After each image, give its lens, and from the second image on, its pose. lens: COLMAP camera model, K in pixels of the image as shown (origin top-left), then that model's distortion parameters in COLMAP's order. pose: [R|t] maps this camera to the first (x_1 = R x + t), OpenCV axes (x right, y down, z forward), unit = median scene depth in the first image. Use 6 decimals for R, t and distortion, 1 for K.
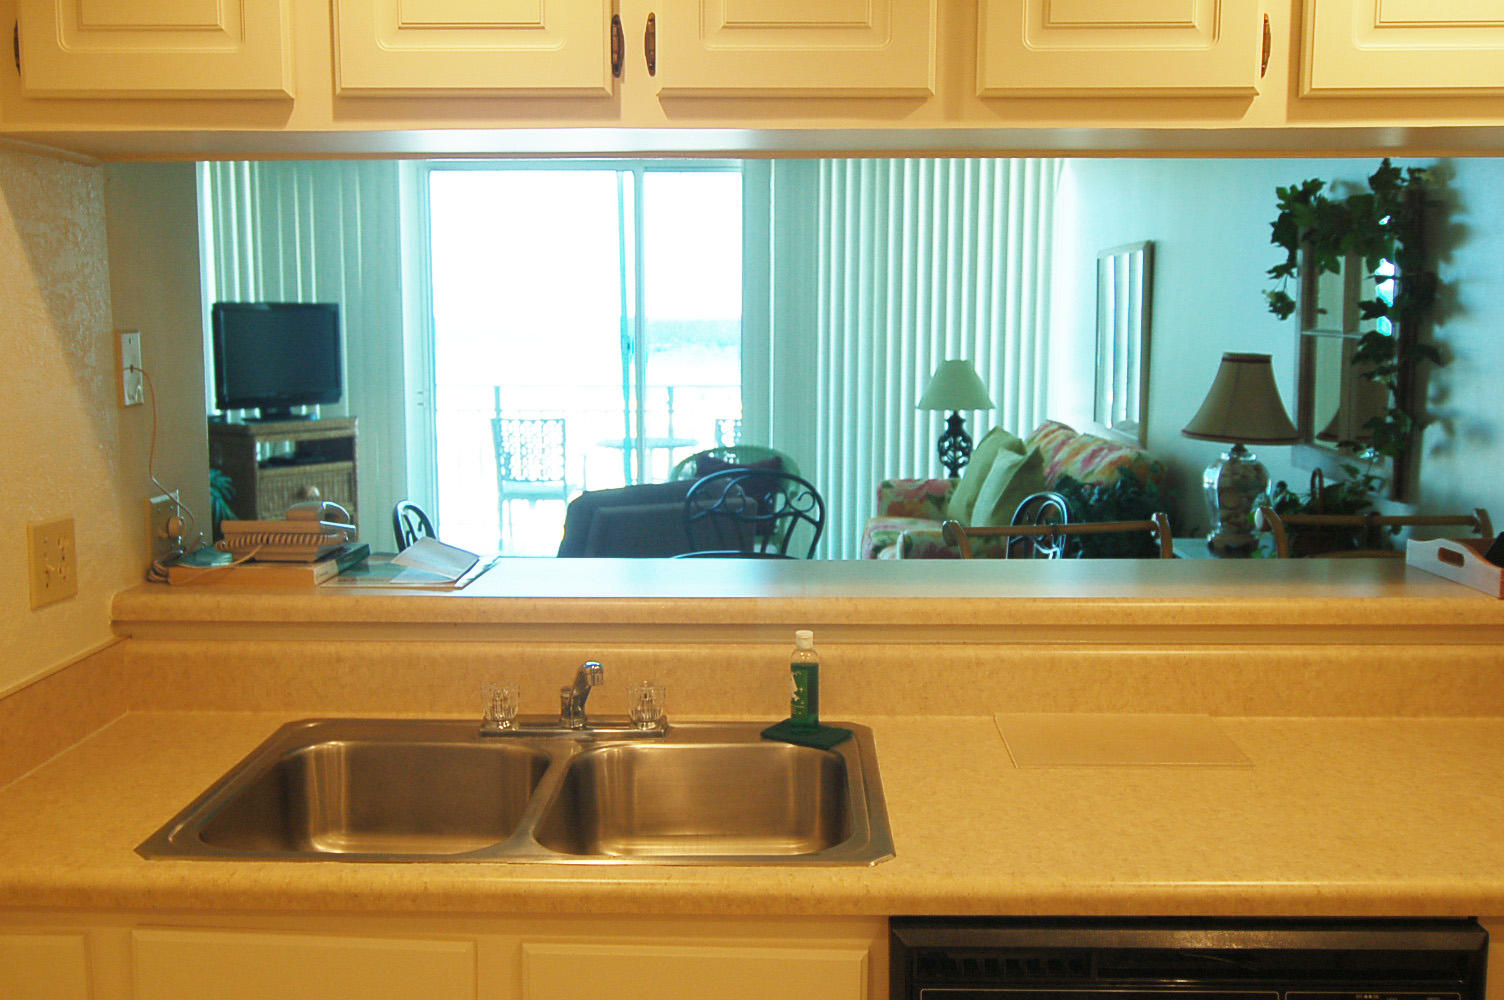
lens RADIAL K [[1467.6, 0, 758.7], [0, 1467.6, 501.6], [0, 0, 1]] dist [-0.000616, 0.000000]
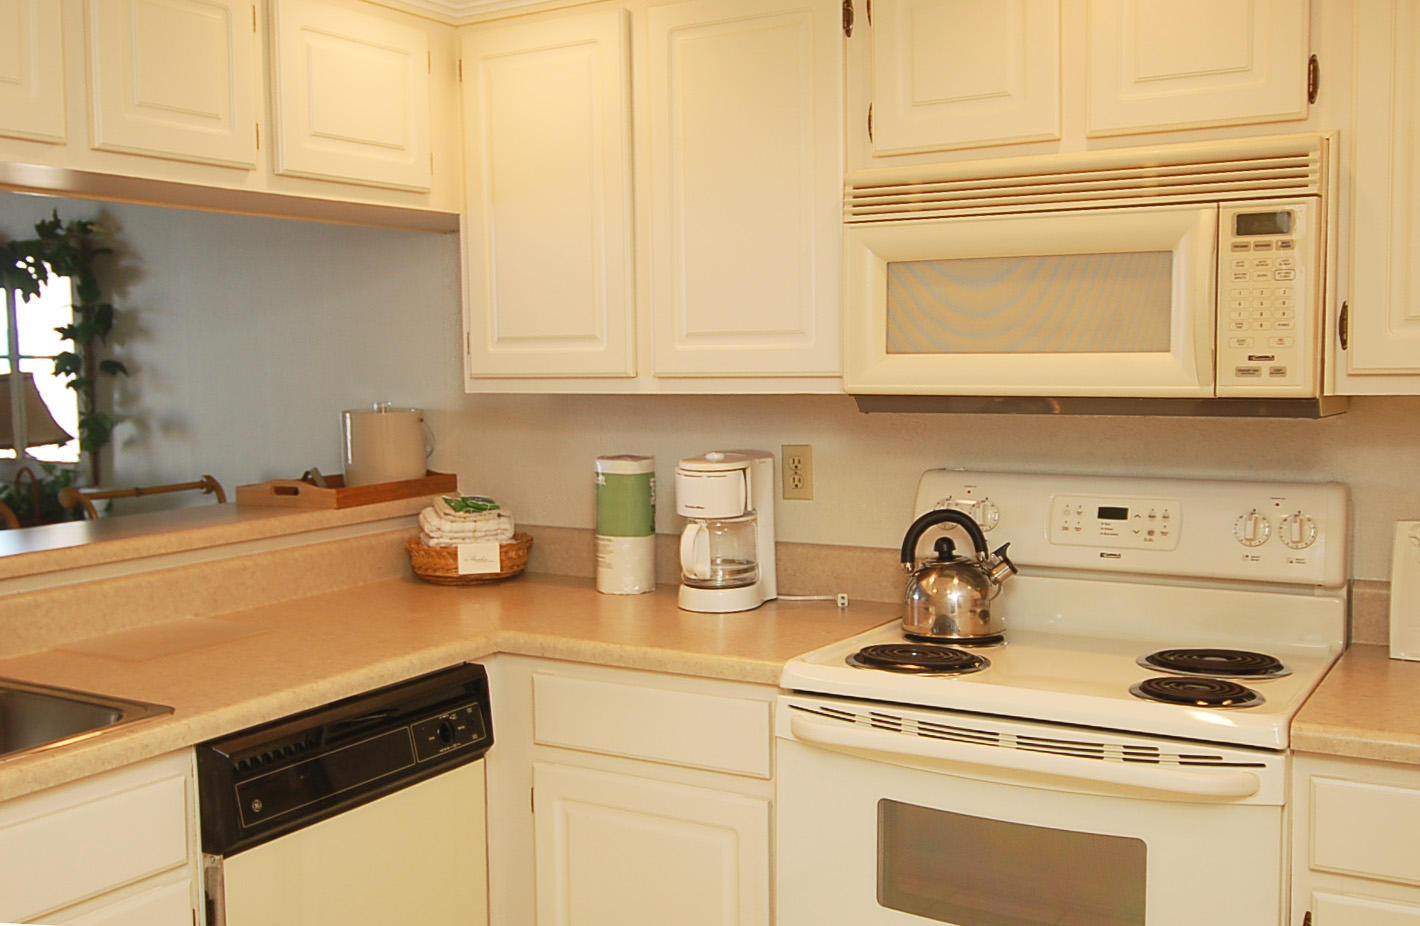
lens RADIAL K [[1477.9, 0, 709.7], [0, 1477.9, 461.5], [0, 0, 1]] dist [-0.133712, 0.000000]
pose [[0.490499, -0.067919, 0.868791, -0.380720], [0.121956, 0.992497, 0.008736, 0.031548], [-0.862866, 0.101669, 0.495102, -0.048446]]
